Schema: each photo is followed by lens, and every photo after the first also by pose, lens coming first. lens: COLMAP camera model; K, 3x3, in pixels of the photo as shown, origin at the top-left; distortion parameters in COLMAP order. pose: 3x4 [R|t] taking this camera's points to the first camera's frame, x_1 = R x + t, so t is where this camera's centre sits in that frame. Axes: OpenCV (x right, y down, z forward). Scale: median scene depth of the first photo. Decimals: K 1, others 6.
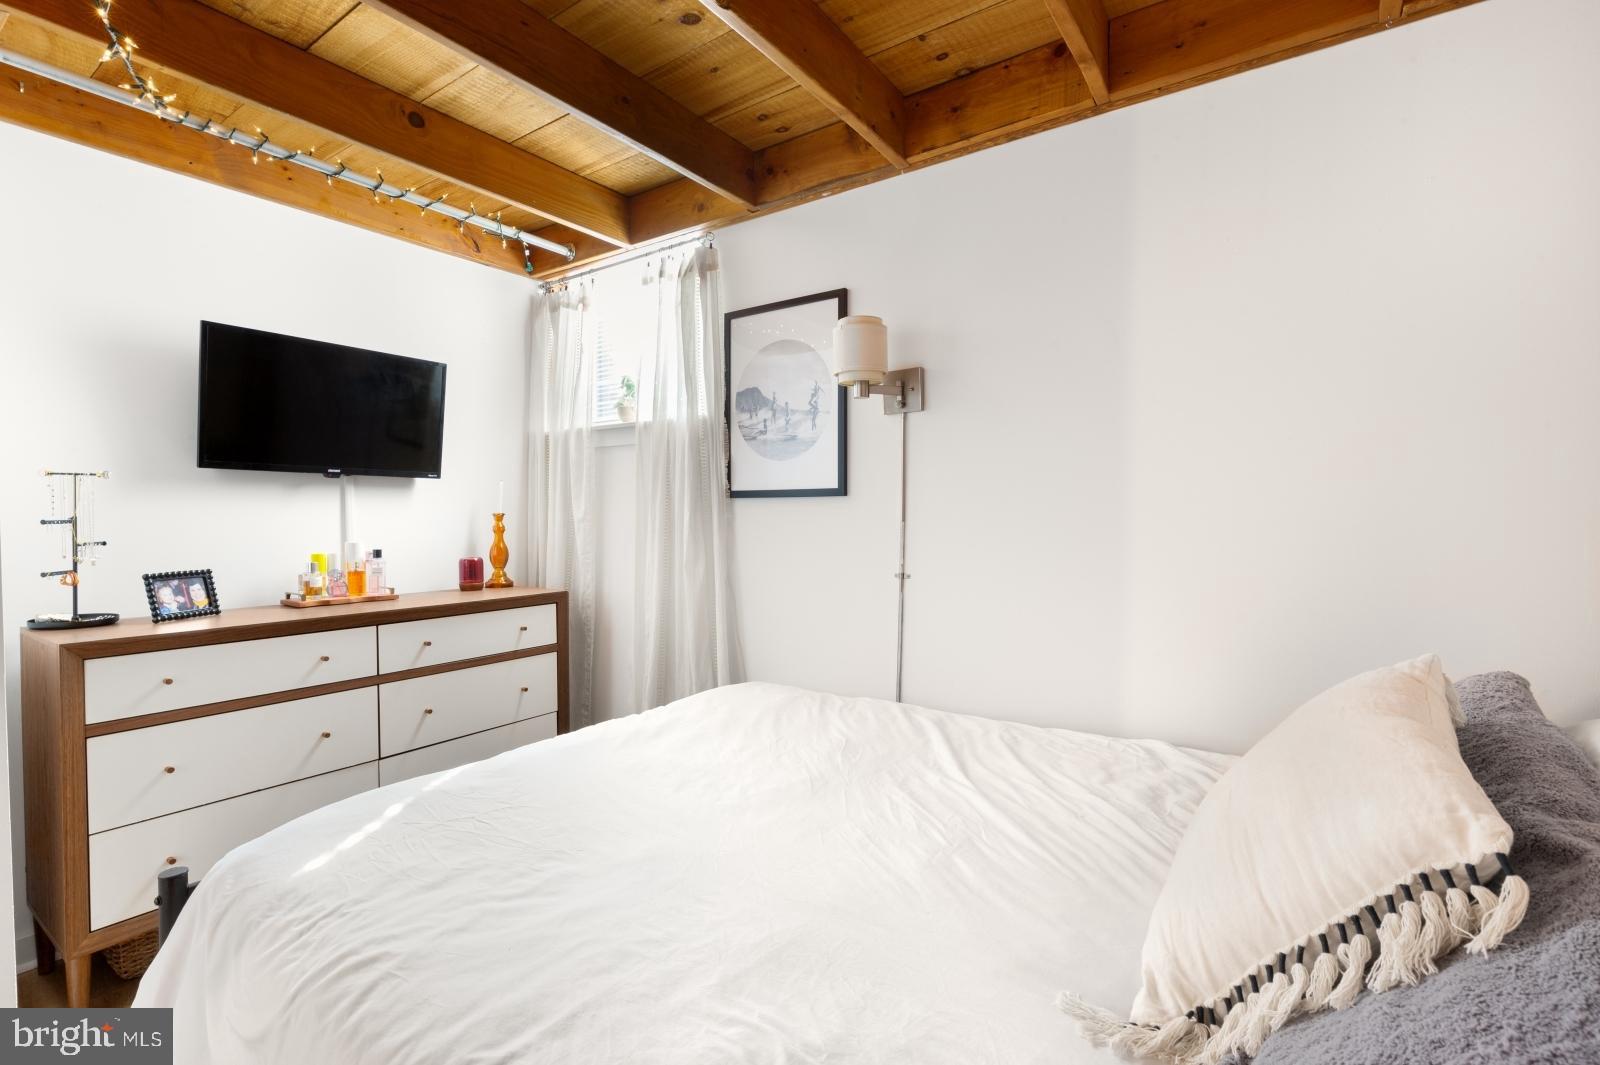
lens RADIAL K [[743.7, 0, 790.0], [0, 743.7, 528.3], [0, 0, 1]] dist [0.006031, -0.000991]
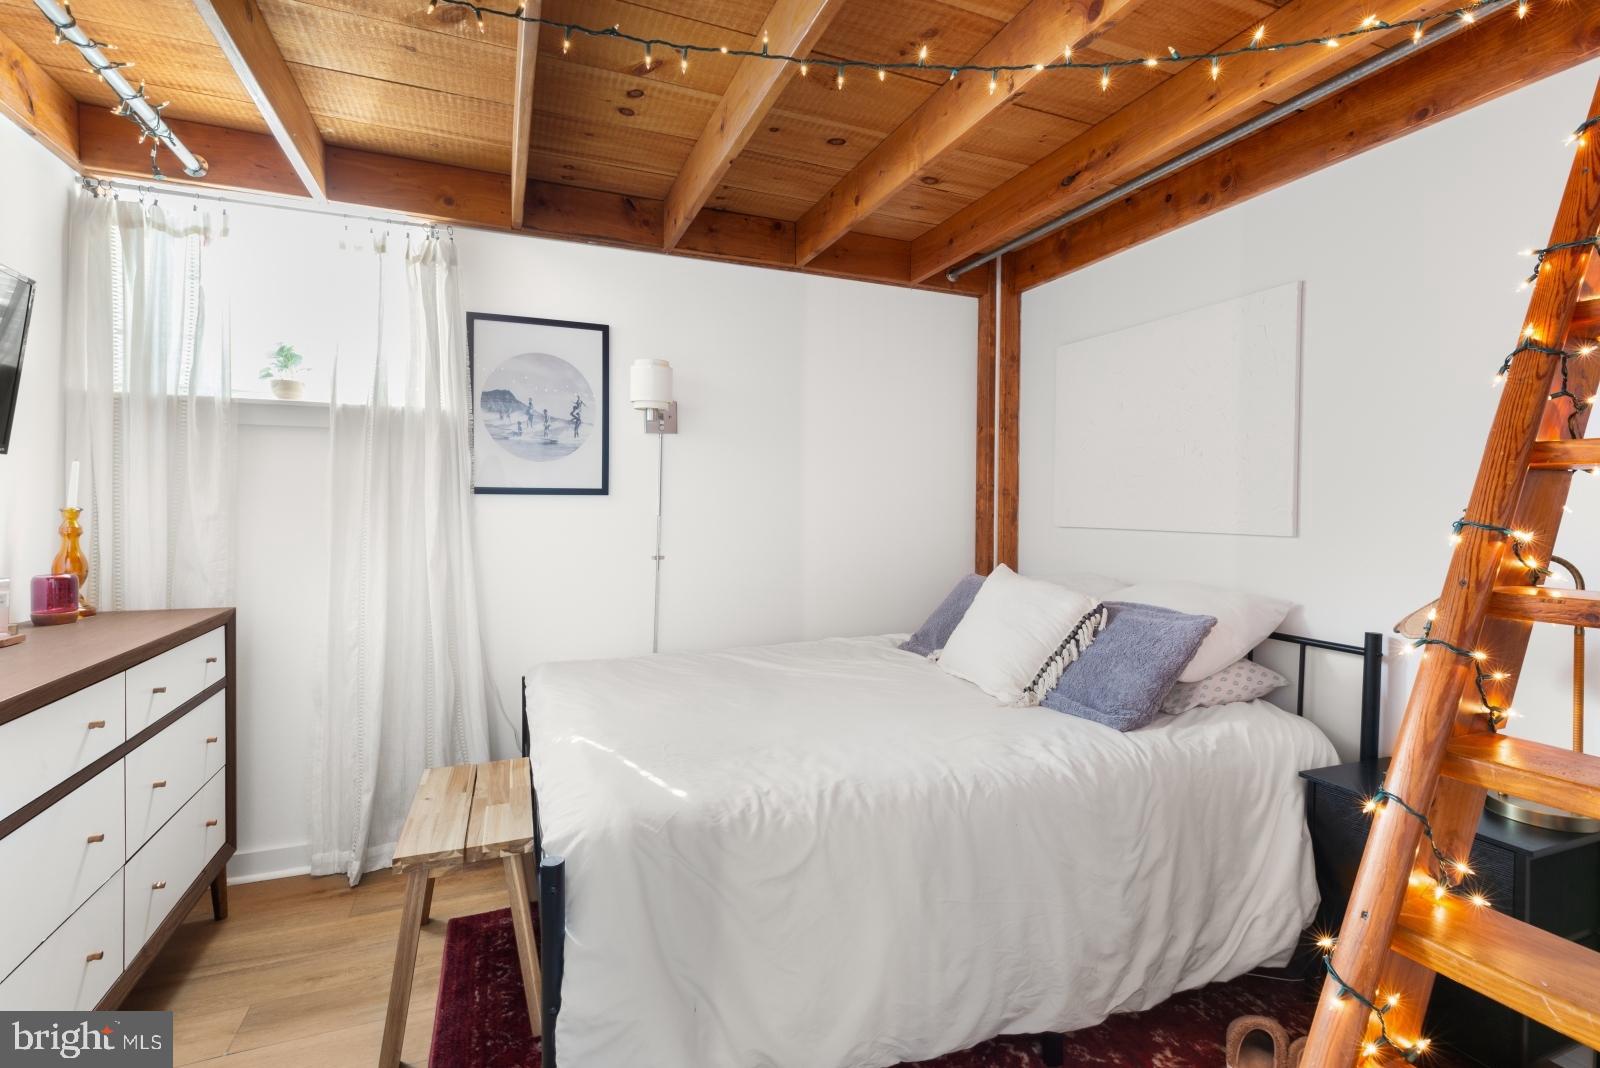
lens RADIAL K [[743.7, 0, 817.3], [0, 743.7, 512.6], [0, 0, 1]] dist [0.006031, -0.000991]
pose [[0.515537, -0.005187, 0.856851, -0.761015], [0.010149, 0.999948, -0.000053, -0.010410], [-0.856807, 0.008723, 0.515563, 0.071916]]
